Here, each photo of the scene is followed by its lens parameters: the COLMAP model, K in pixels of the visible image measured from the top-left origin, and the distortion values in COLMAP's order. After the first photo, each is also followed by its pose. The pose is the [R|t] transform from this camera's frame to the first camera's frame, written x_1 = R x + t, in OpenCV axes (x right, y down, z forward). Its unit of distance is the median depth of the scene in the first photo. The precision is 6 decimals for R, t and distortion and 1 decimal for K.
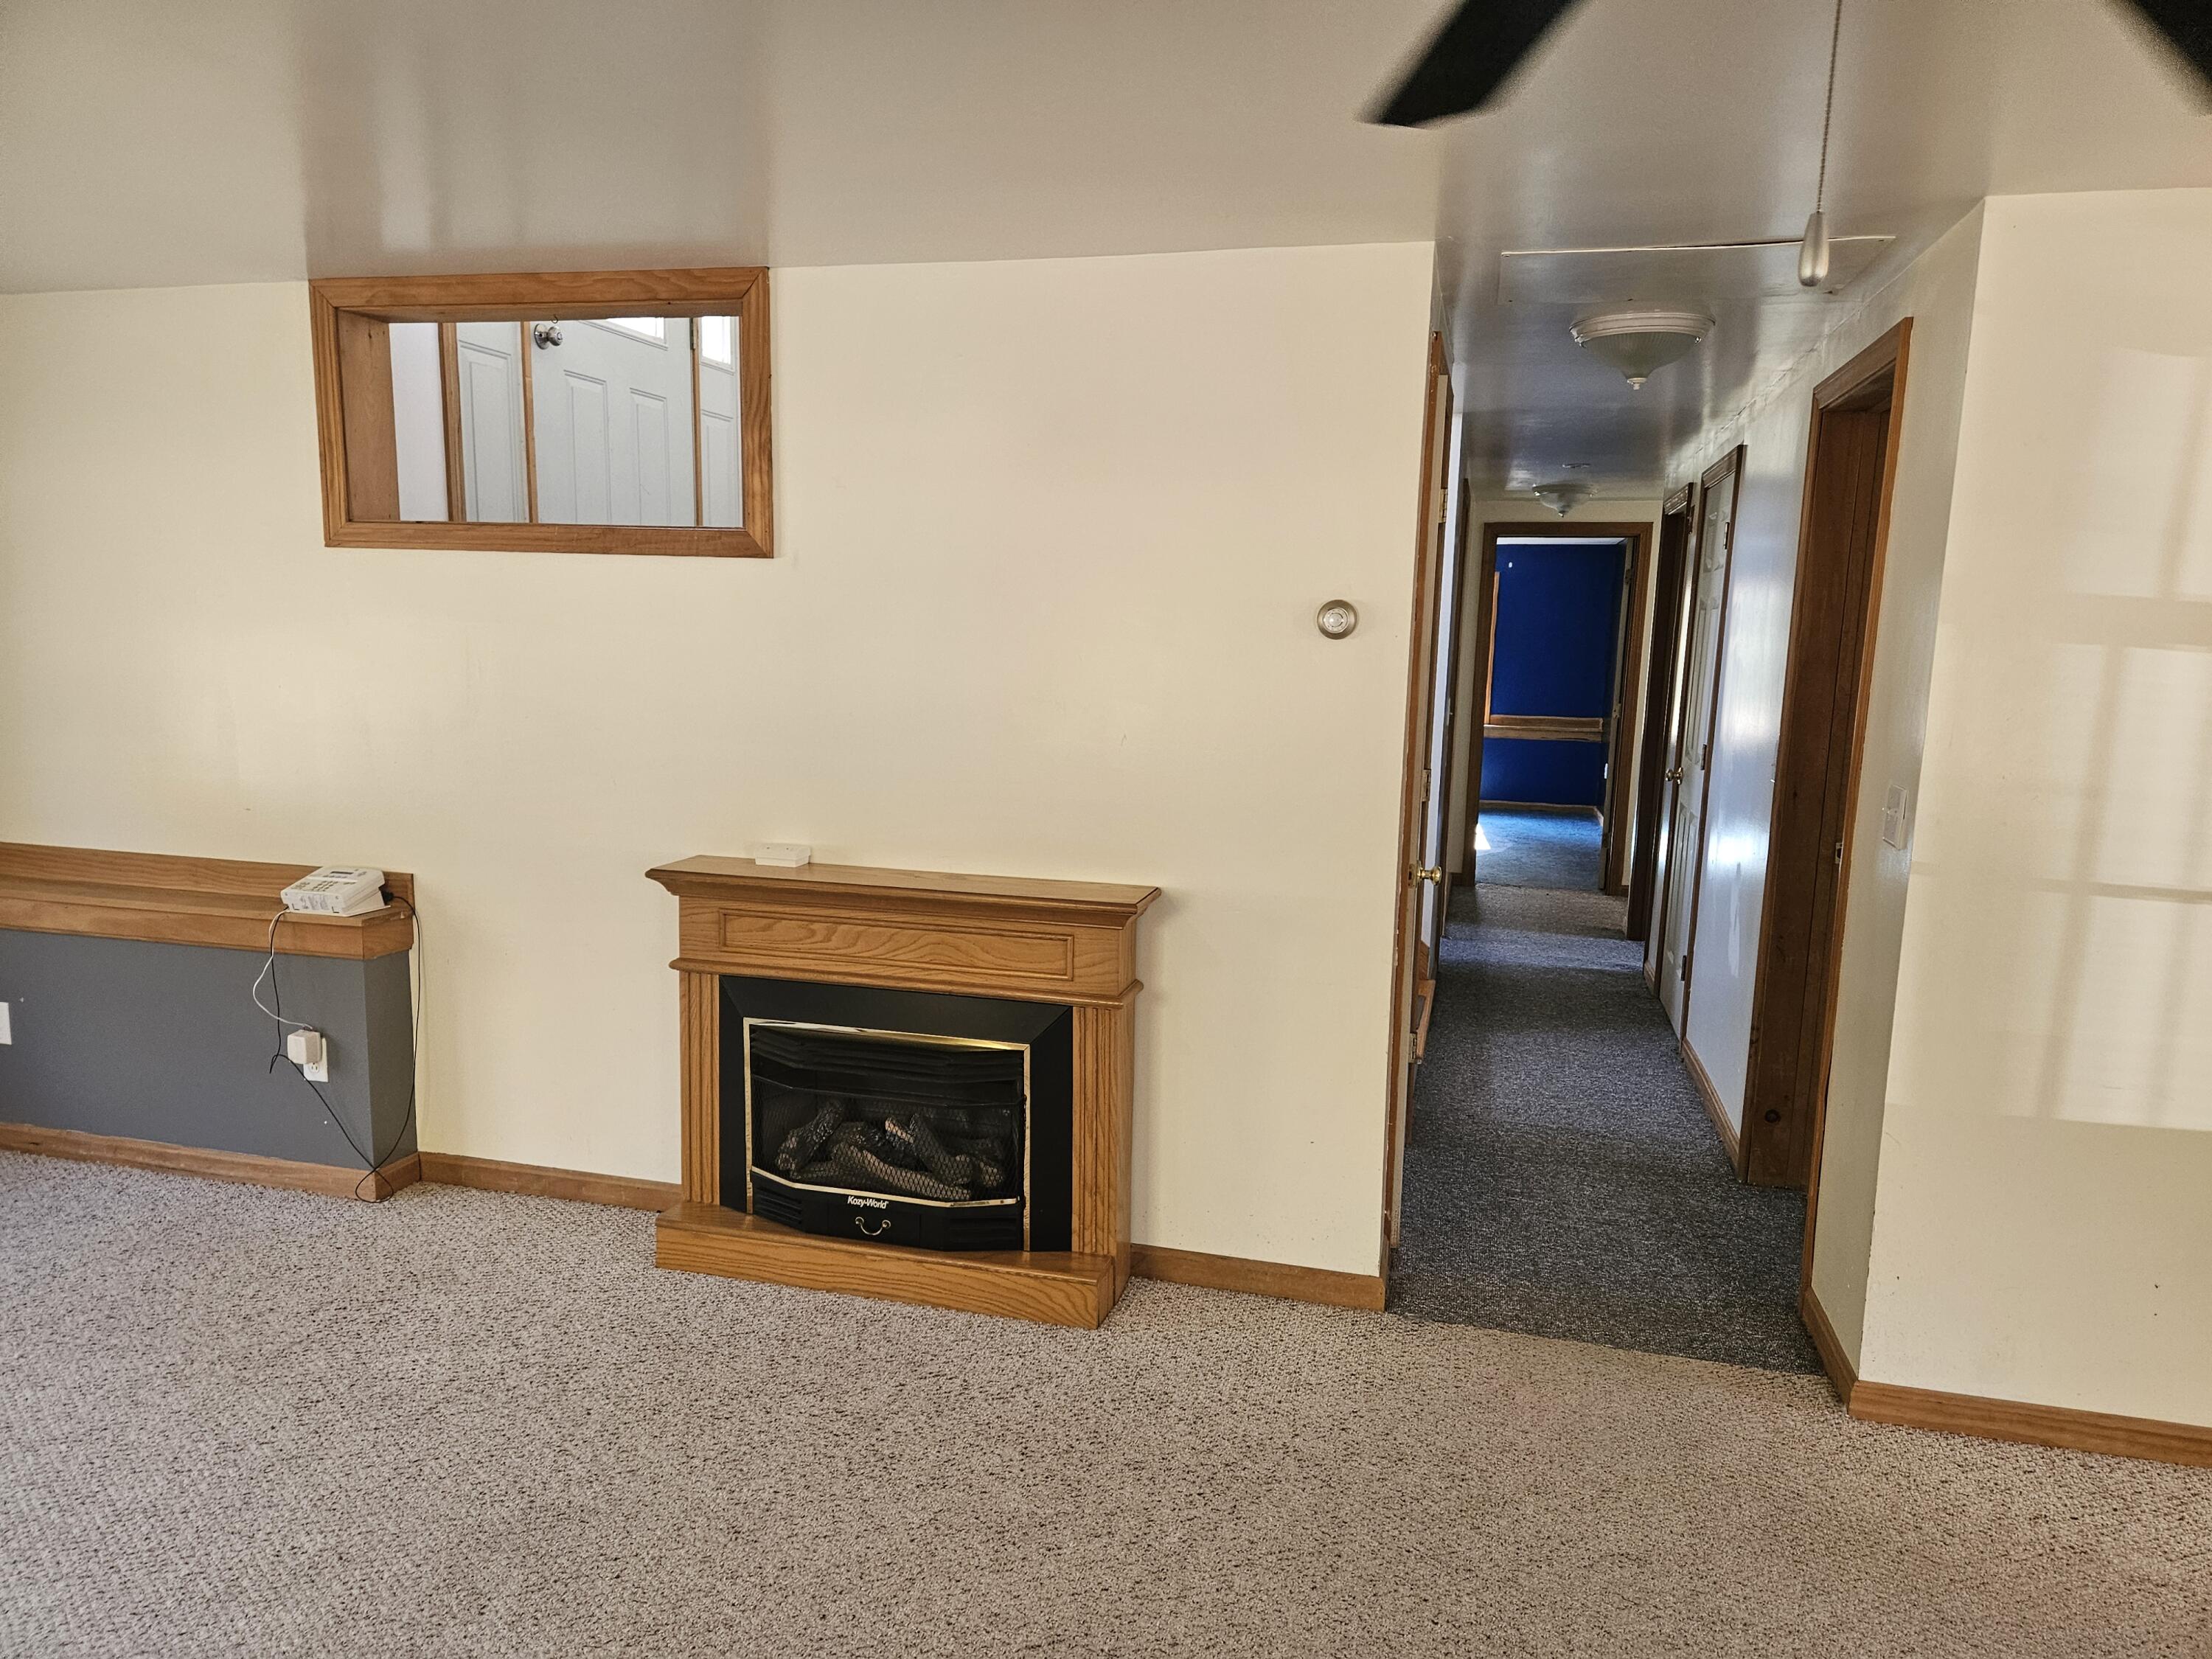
lens RADIAL K [[1481.2, 0, 1102.0], [0, 1481.2, 834.7], [0, 0, 1]] dist [0.065374, -0.051650]
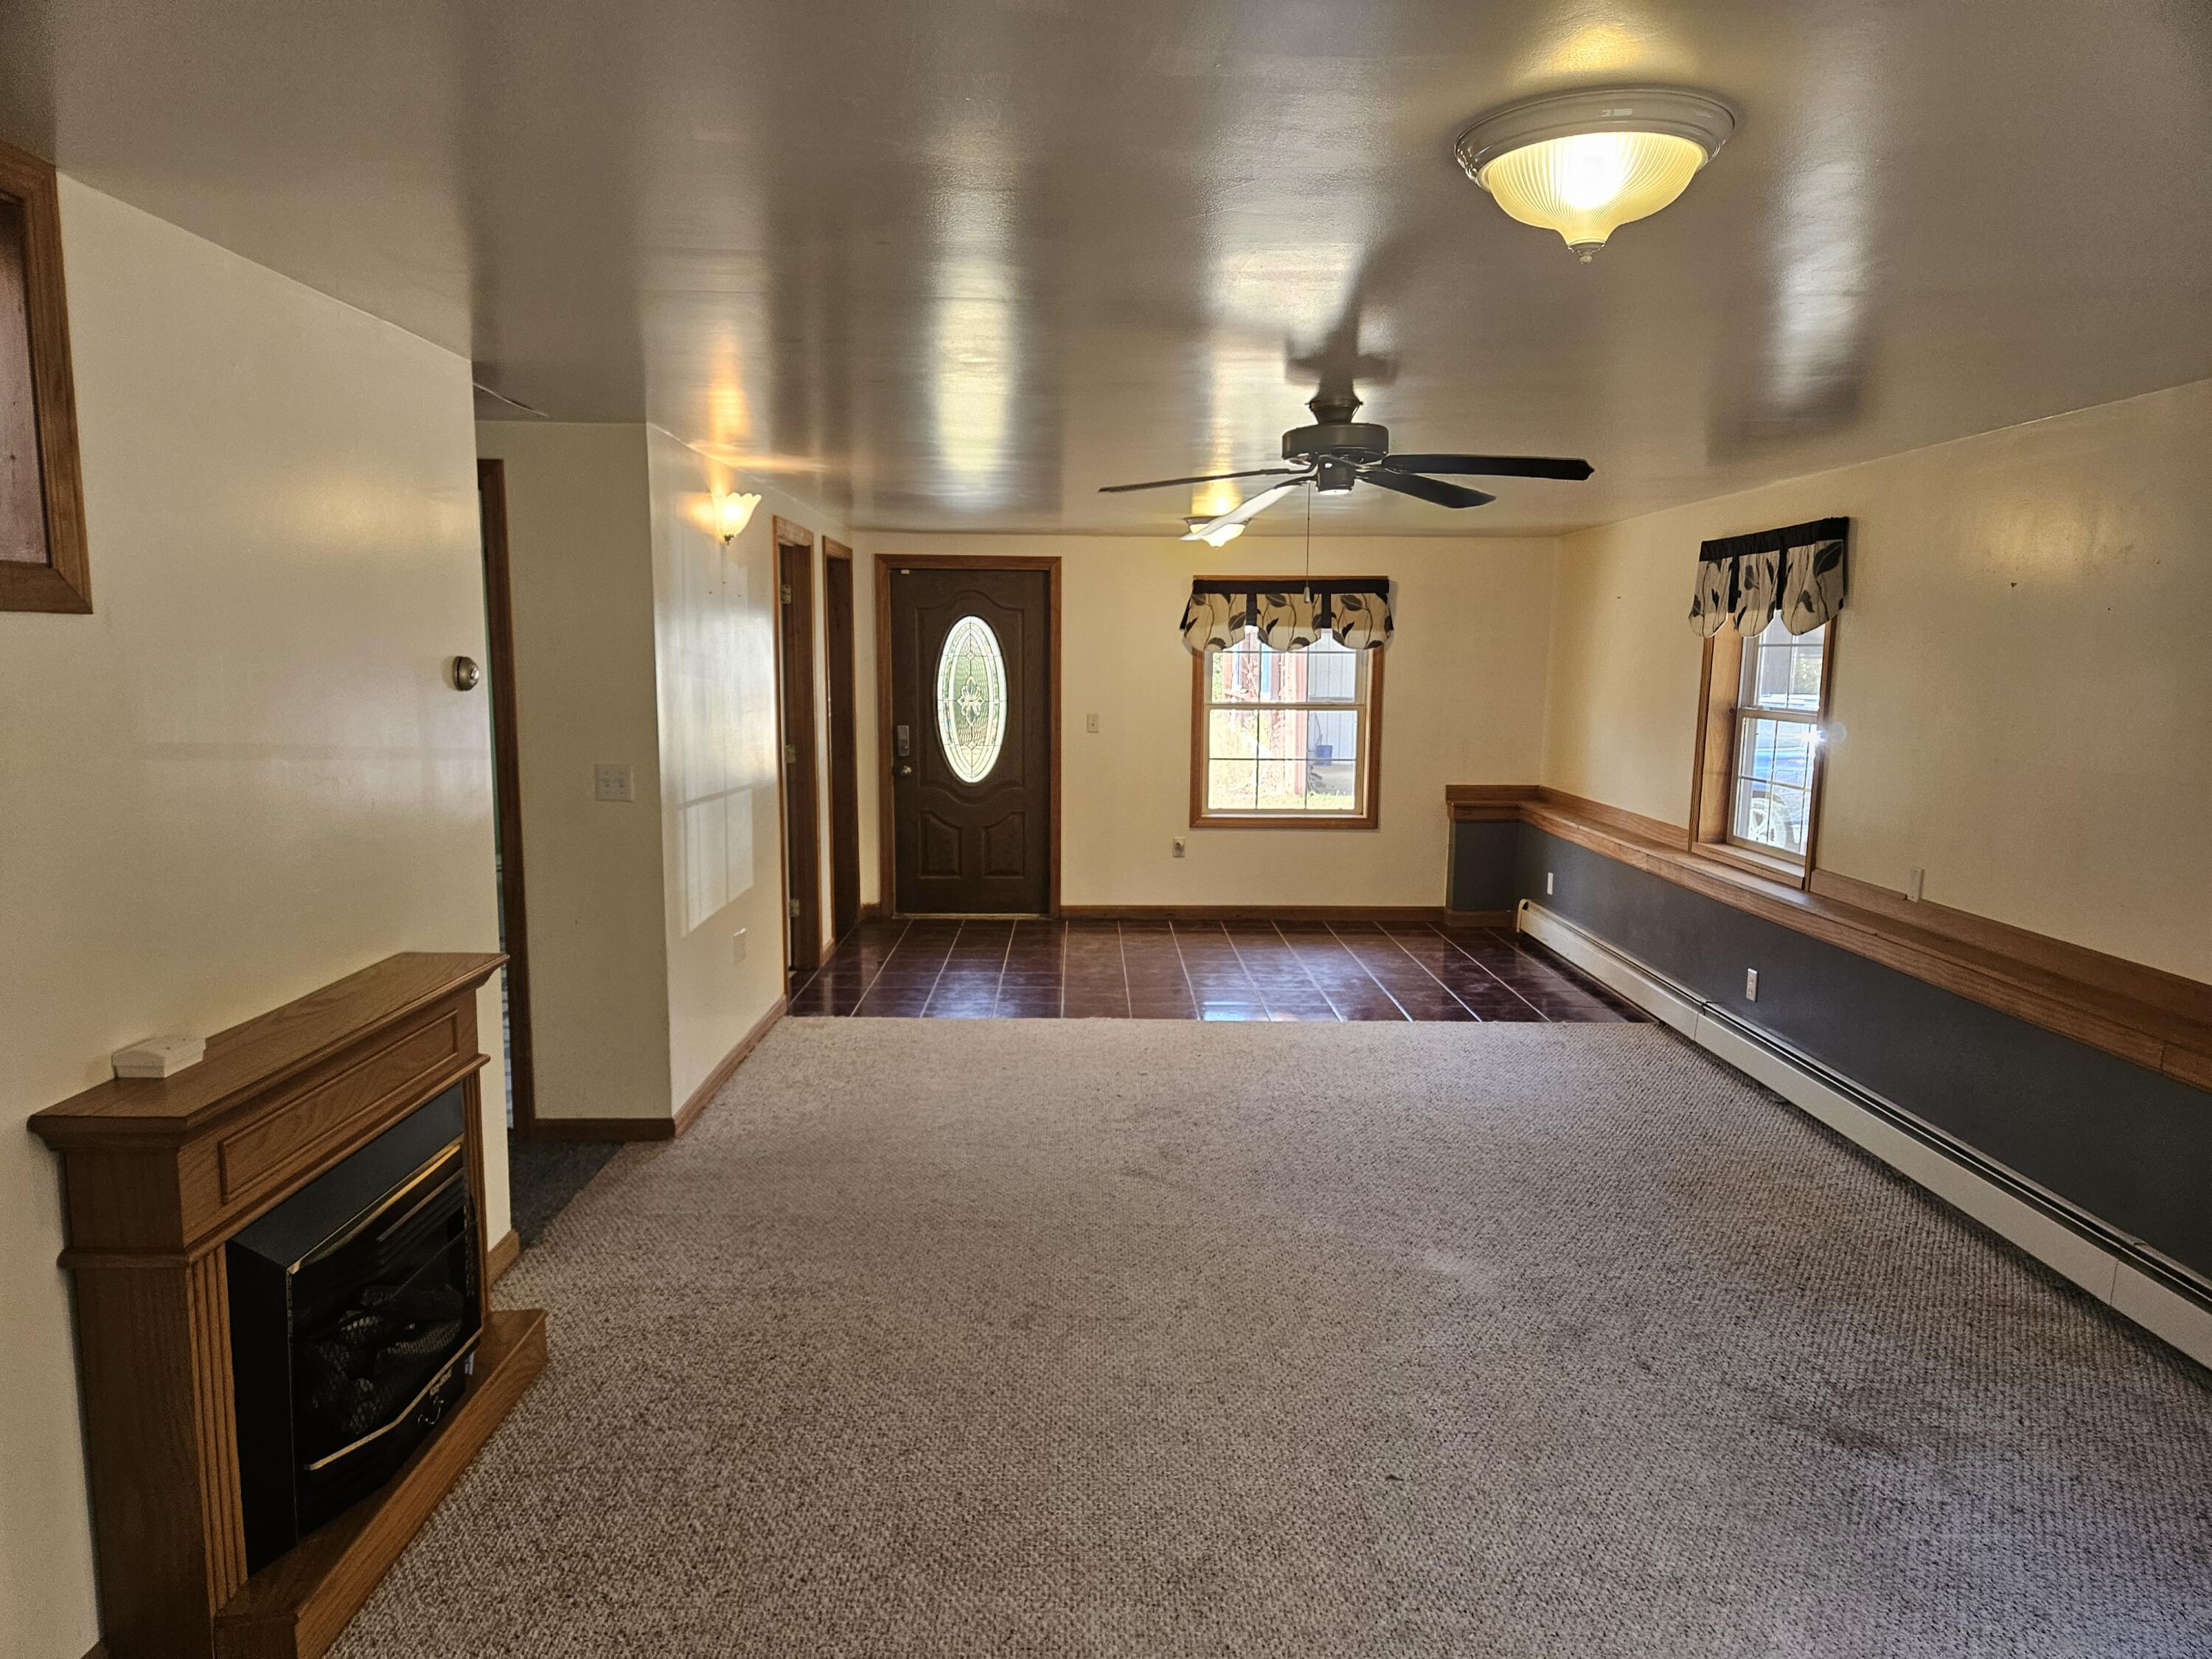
lens RADIAL K [[1481.2, 0, 1105.0], [0, 1481.2, 832.8], [0, 0, 1]] dist [0.065374, -0.051650]
pose [[-0.268875, -0.142374, 0.952594, -1.010161], [0.123498, 0.975755, 0.180693, -0.161977], [-0.955225, 0.166228, -0.244773, 0.785250]]
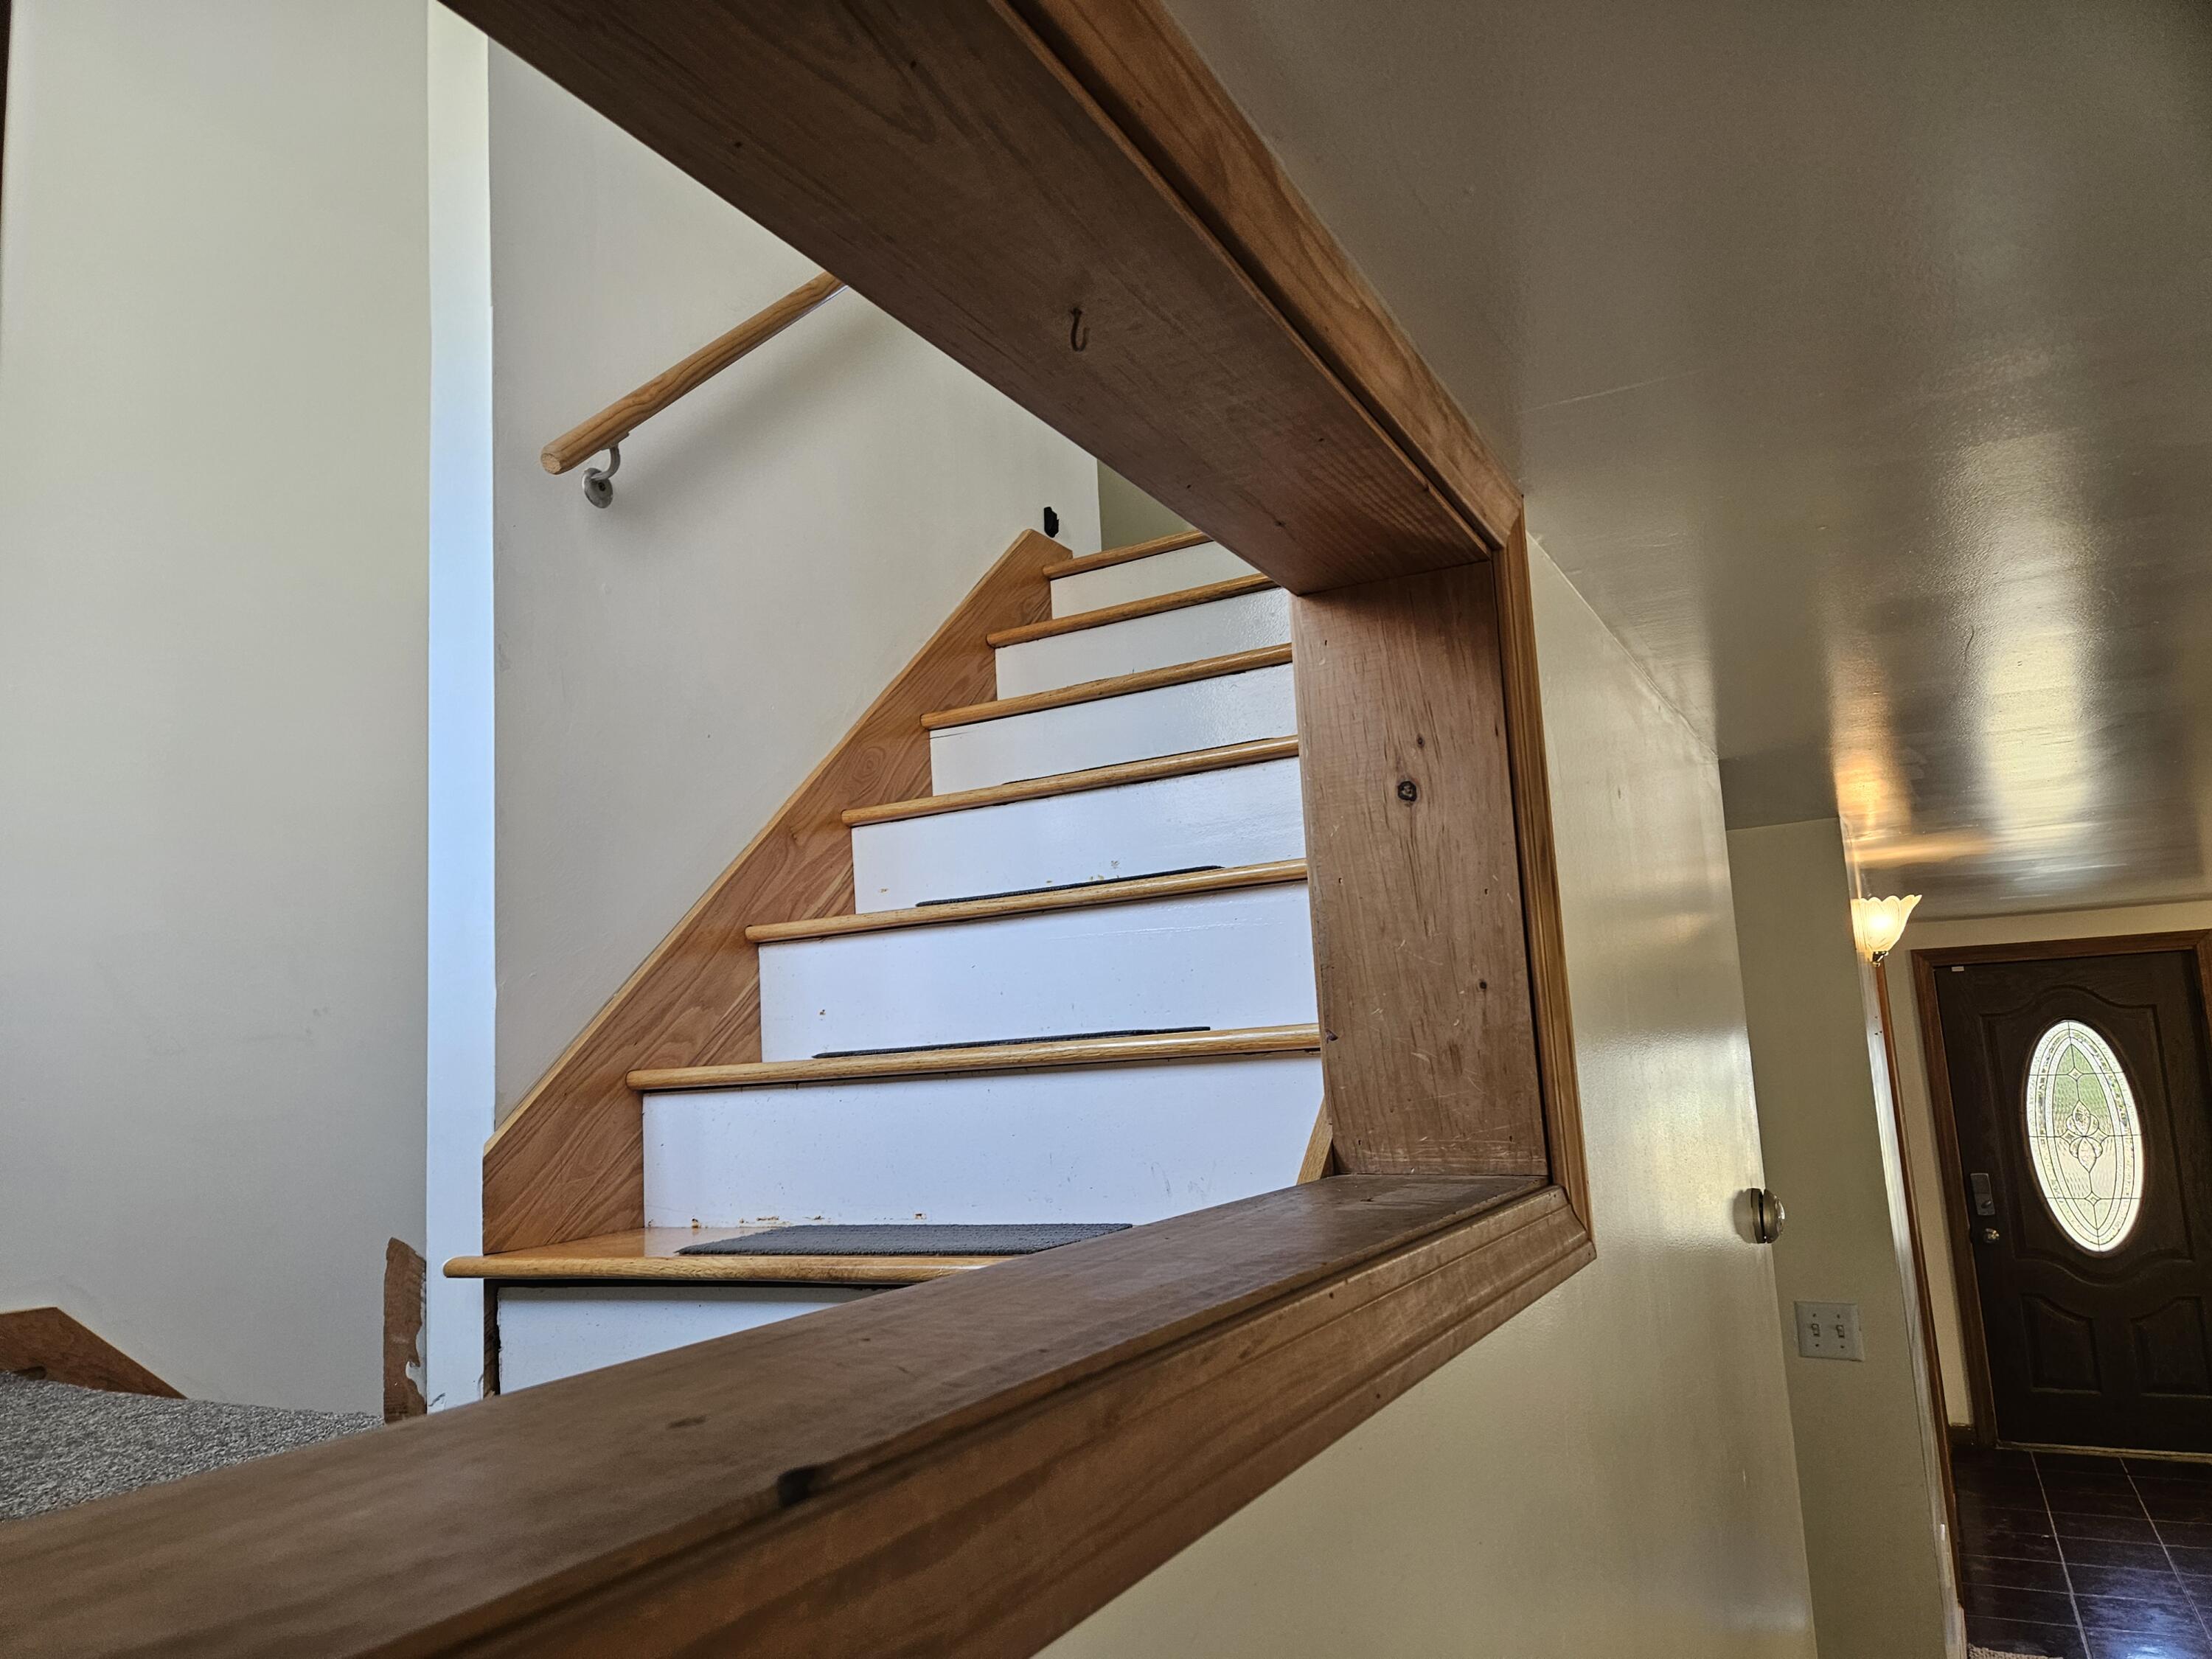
lens RADIAL K [[1481.2, 0, 1105.3], [0, 1481.2, 836.7], [0, 0, 1]] dist [0.065374, -0.051650]
pose [[0.230024, 0.114007, 0.966484, -0.609176], [0.198440, 0.966755, -0.161267, -0.255601], [-0.952738, 0.228884, 0.199753, 1.056042]]
